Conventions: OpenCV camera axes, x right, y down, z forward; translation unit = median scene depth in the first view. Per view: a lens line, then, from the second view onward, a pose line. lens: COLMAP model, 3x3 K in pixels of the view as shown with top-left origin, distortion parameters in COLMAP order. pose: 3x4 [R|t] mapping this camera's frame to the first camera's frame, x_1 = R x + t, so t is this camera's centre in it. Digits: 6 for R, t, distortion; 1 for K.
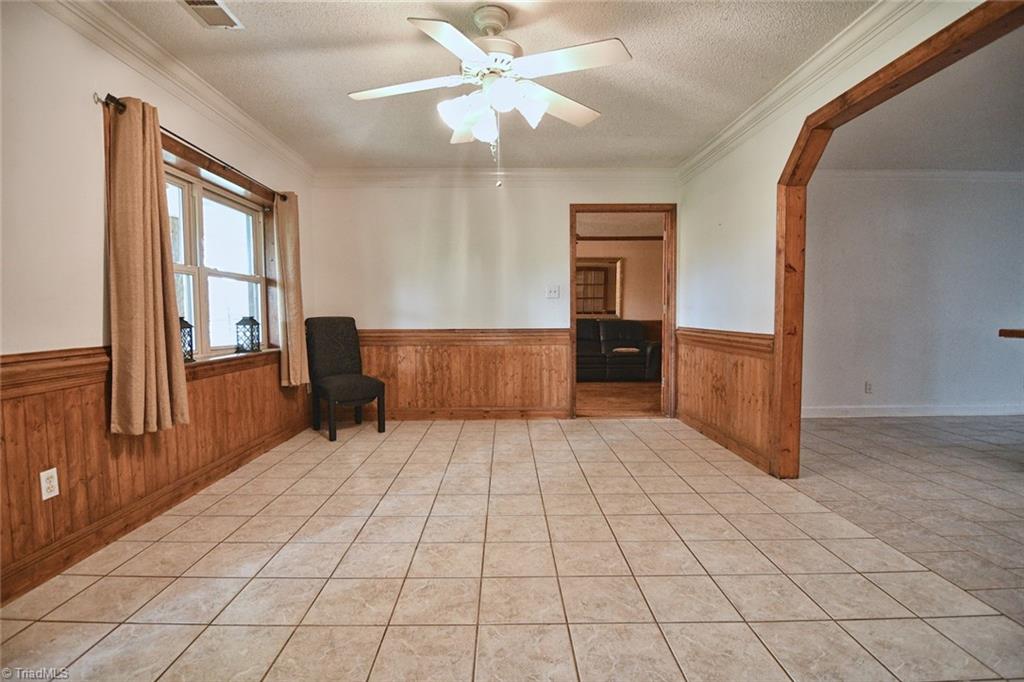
lens RADIAL K [[497.4, 0, 505.8], [0, 497.4, 342.5], [0, 0, 1]] dist [0.000781, -0.015985]
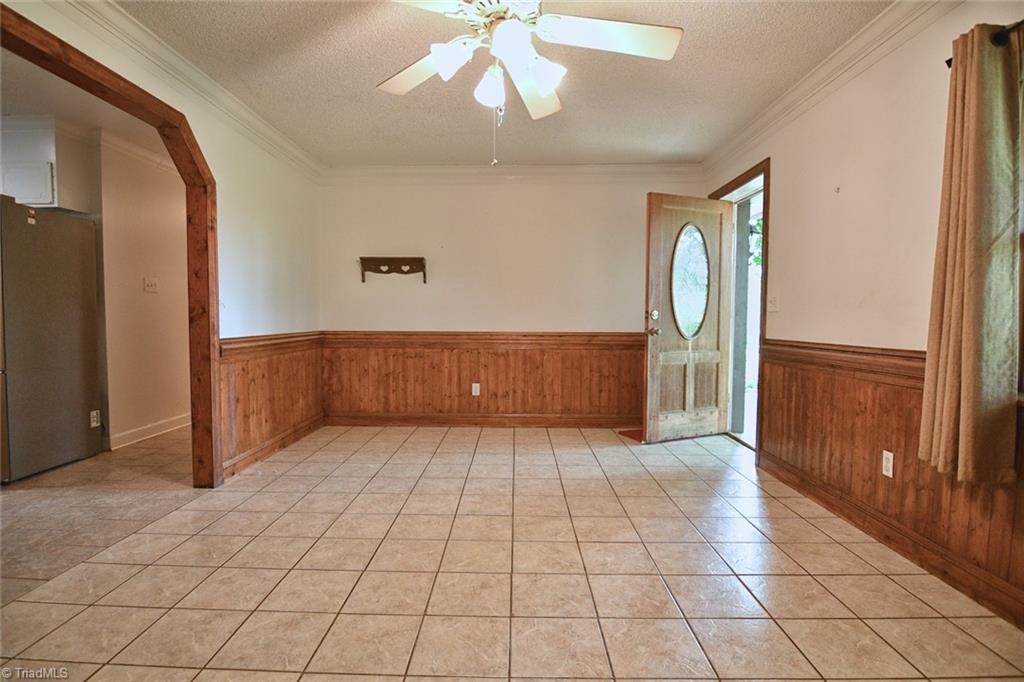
lens RADIAL K [[497.4, 0, 505.8], [0, 497.4, 342.5], [0, 0, 1]] dist [0.000781, -0.015985]
pose [[-0.999719, 0.000151, 0.023694, -0.057064], [0.002636, 0.994482, 0.104870, -0.109484], [-0.023547, 0.104903, -0.994204, 1.974996]]
